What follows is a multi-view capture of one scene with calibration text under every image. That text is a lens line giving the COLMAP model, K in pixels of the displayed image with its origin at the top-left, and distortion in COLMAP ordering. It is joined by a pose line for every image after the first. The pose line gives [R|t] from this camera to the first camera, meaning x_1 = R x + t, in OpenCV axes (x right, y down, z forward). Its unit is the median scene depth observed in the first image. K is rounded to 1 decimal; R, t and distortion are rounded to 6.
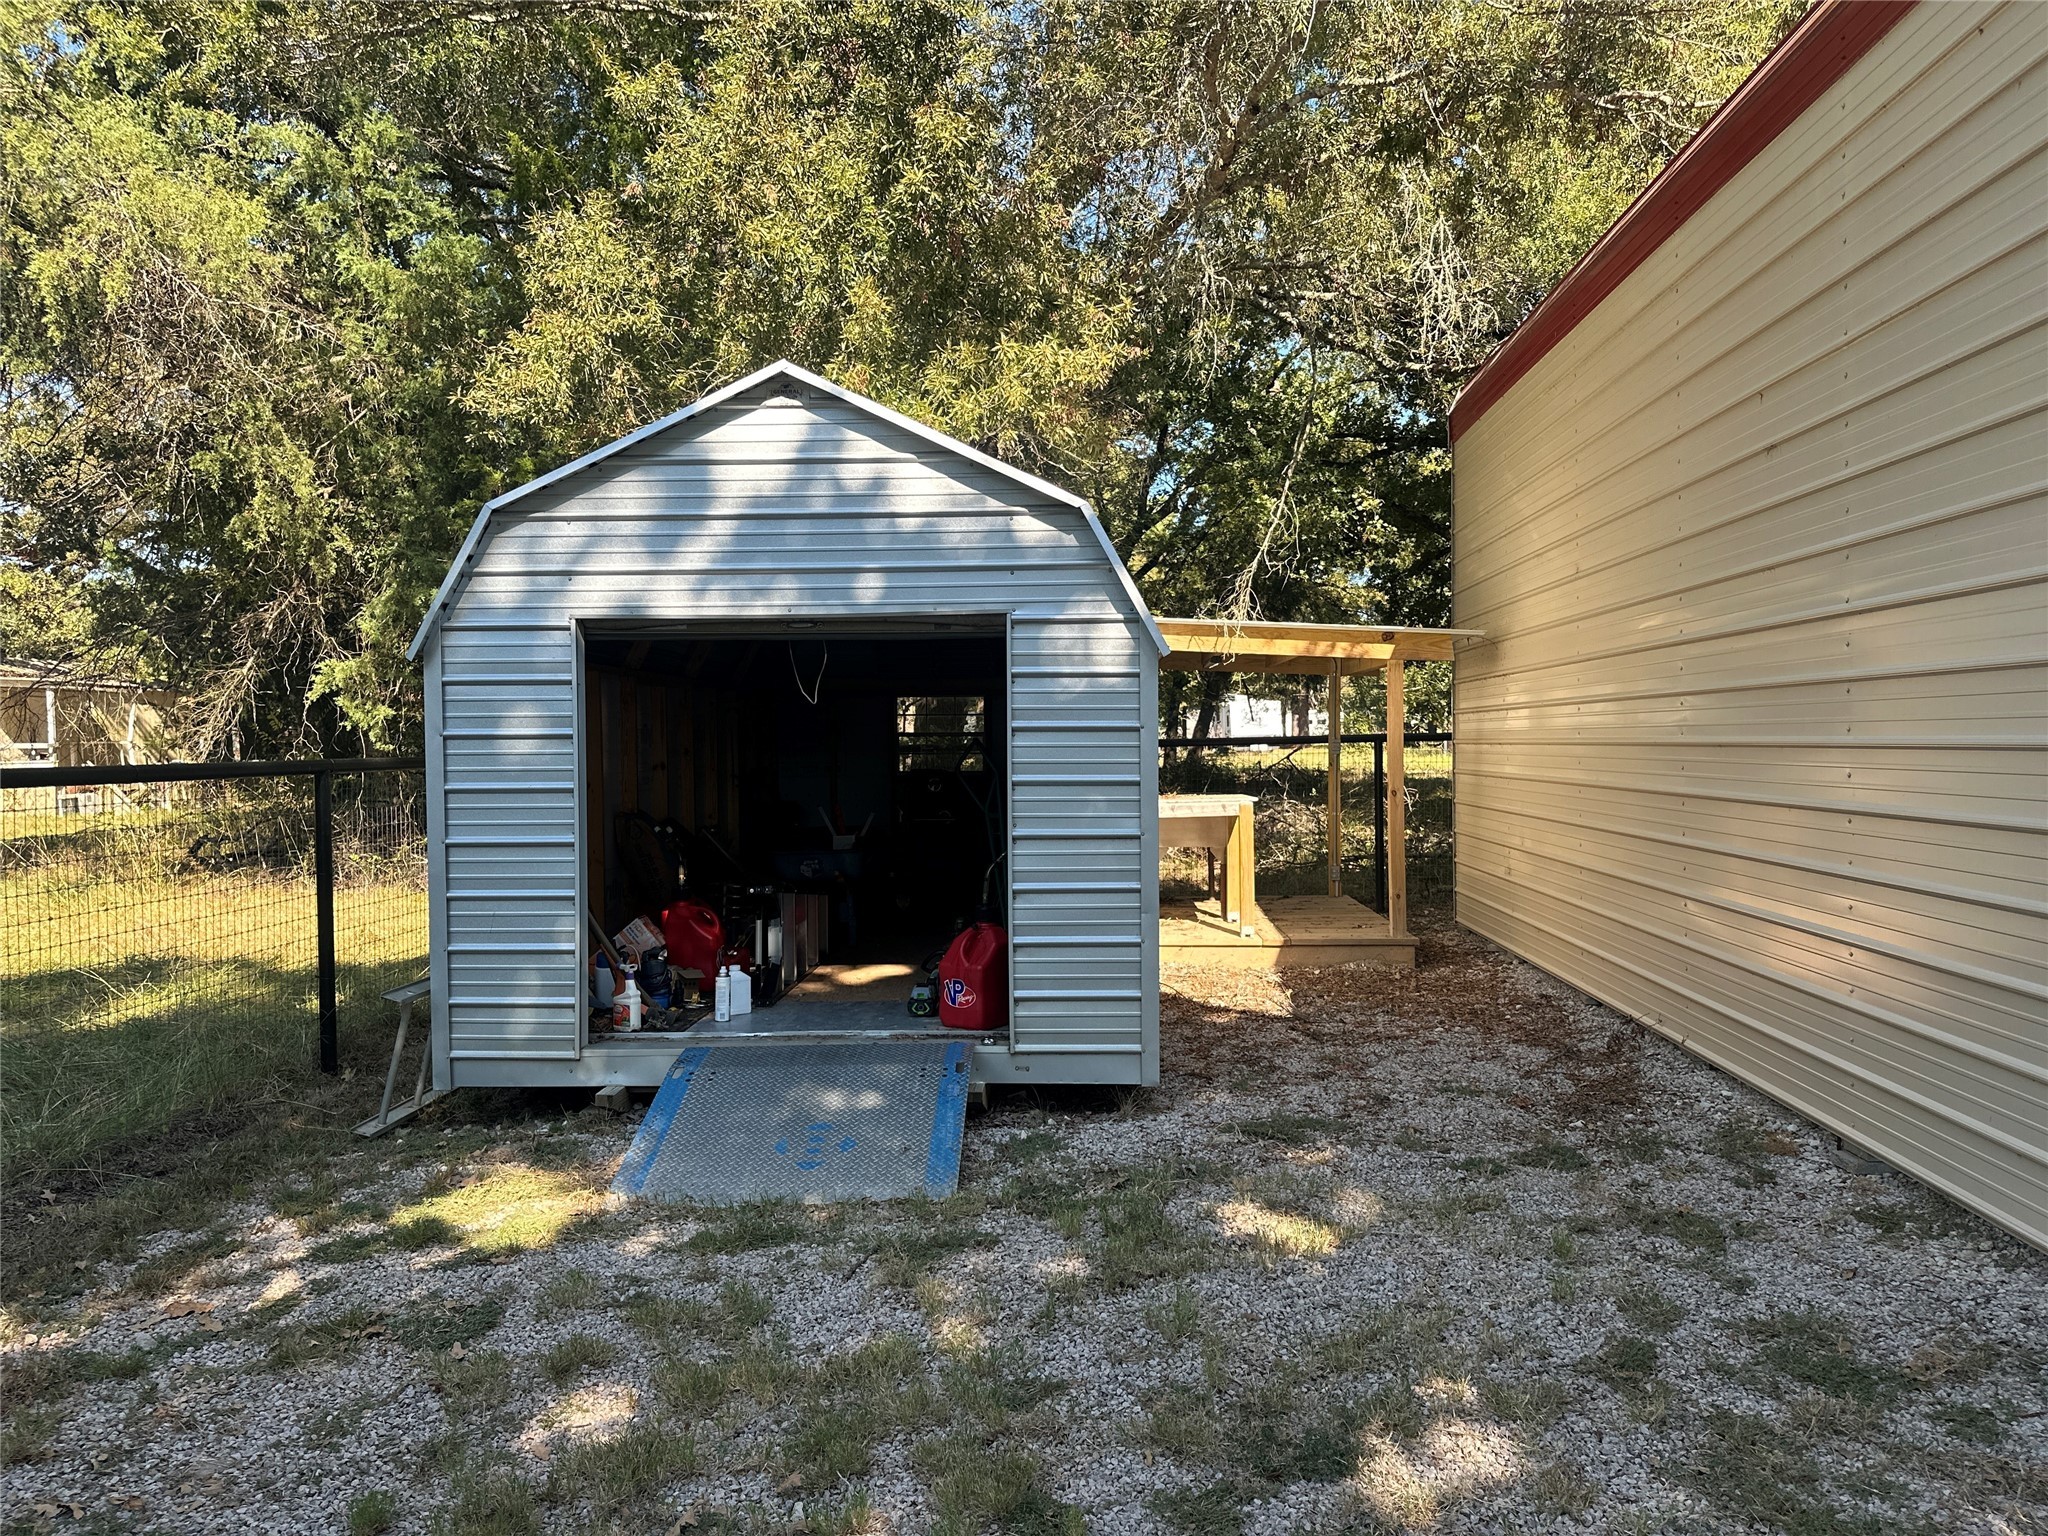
lens RADIAL K [[1435.4, 0, 1013.4], [0, 1435.4, 778.6], [0, 0, 1]] dist [0.068428, -0.090762]
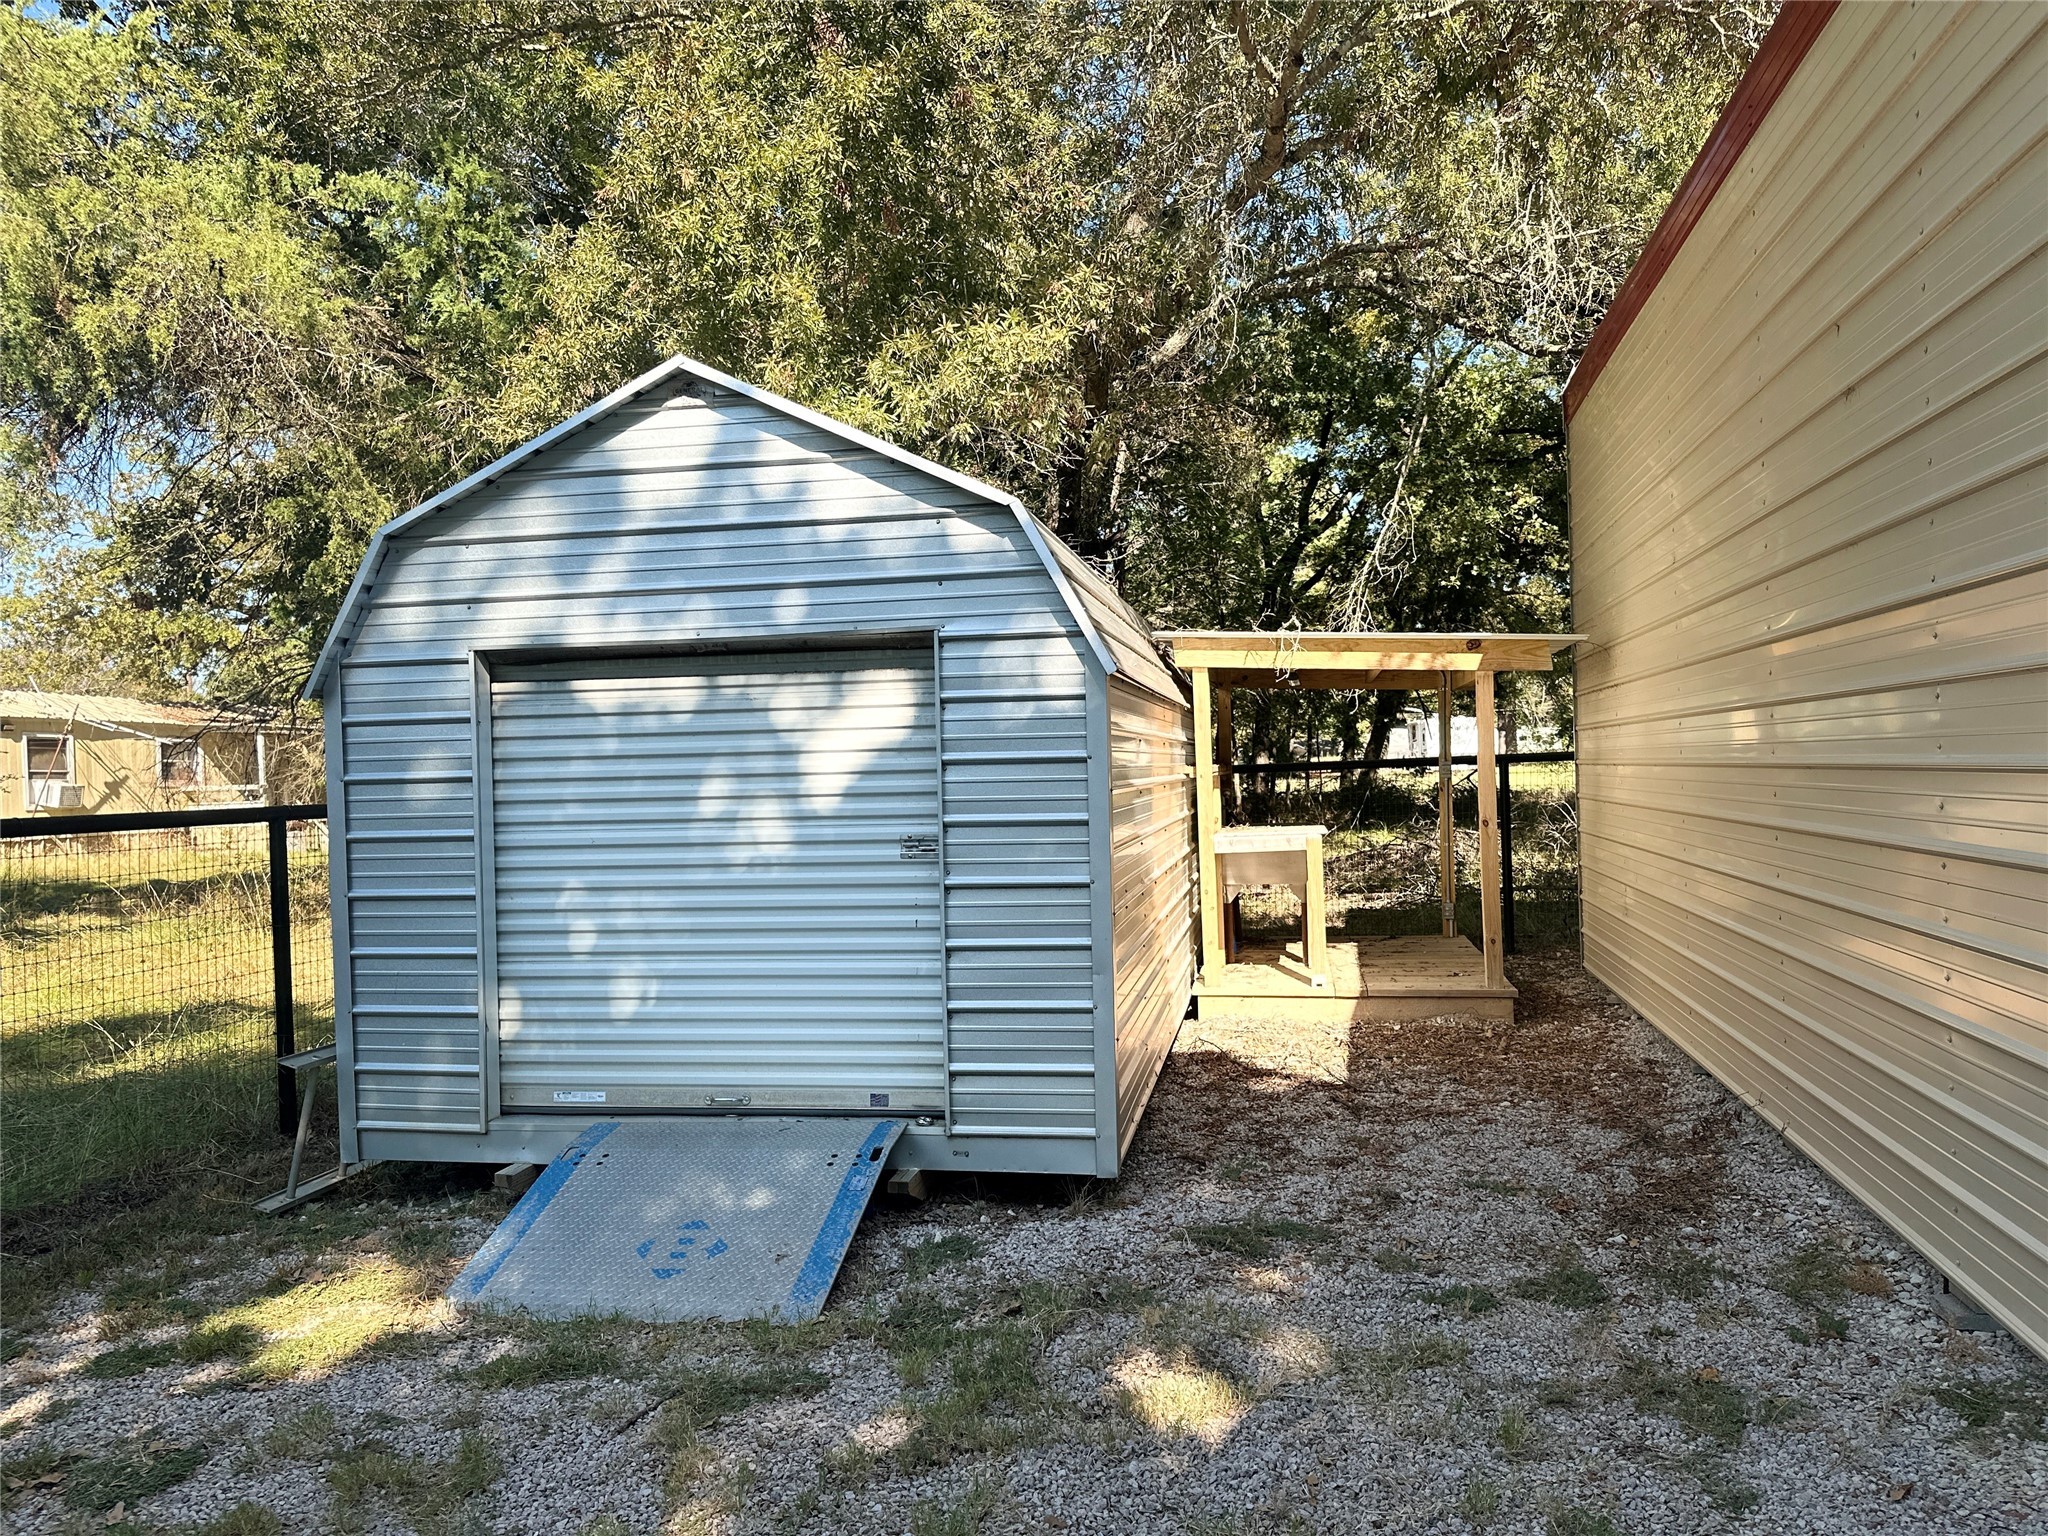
lens RADIAL K [[1435.4, 0, 1022.6], [0, 1435.4, 780.3], [0, 0, 1]] dist [0.068428, -0.090762]
pose [[0.990196, -0.017069, -0.138640, 0.164550], [0.014864, 0.999746, -0.016928, -0.007706], [0.138894, 0.014701, 0.990198, 0.140537]]
